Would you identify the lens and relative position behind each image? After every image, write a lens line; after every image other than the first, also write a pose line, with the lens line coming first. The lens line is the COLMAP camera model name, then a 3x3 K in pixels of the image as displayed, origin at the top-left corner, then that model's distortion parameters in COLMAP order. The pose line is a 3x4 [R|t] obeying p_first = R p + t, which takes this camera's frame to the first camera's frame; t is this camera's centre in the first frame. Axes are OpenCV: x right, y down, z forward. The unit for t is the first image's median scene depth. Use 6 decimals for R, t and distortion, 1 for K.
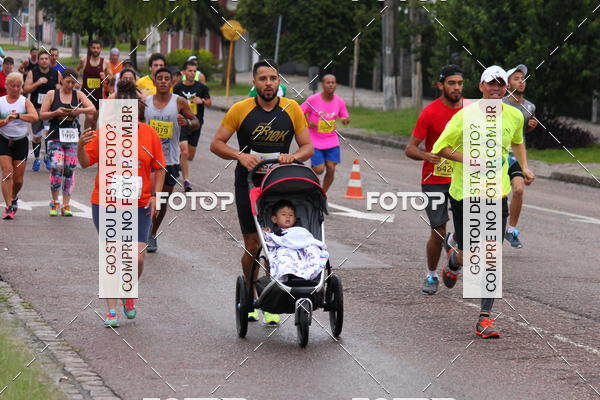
lens RADIAL K [[3112.2, 0, 292.9], [0, 3112.2, 190.9], [0, 0, 1]] dist [0.648696, 4.961008]
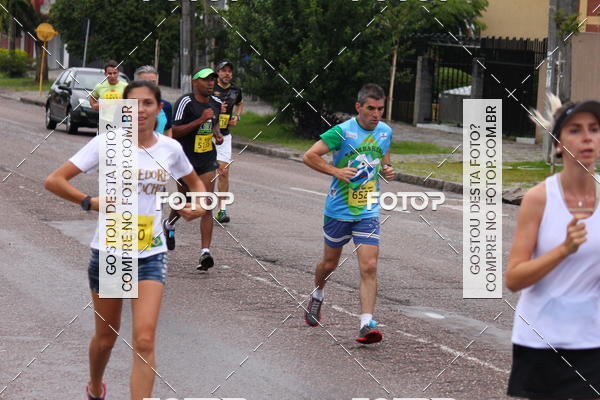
lens RADIAL K [[3064.6, 0, 319.0], [0, 3064.6, 218.6], [0, 0, 1]] dist [0.328696, 3.079564]
pose [[0.997885, 0.004992, 0.064805, 0.007221], [-0.005987, 0.999867, 0.015173, -0.002123], [-0.064721, -0.015529, 0.997783, -0.104922]]
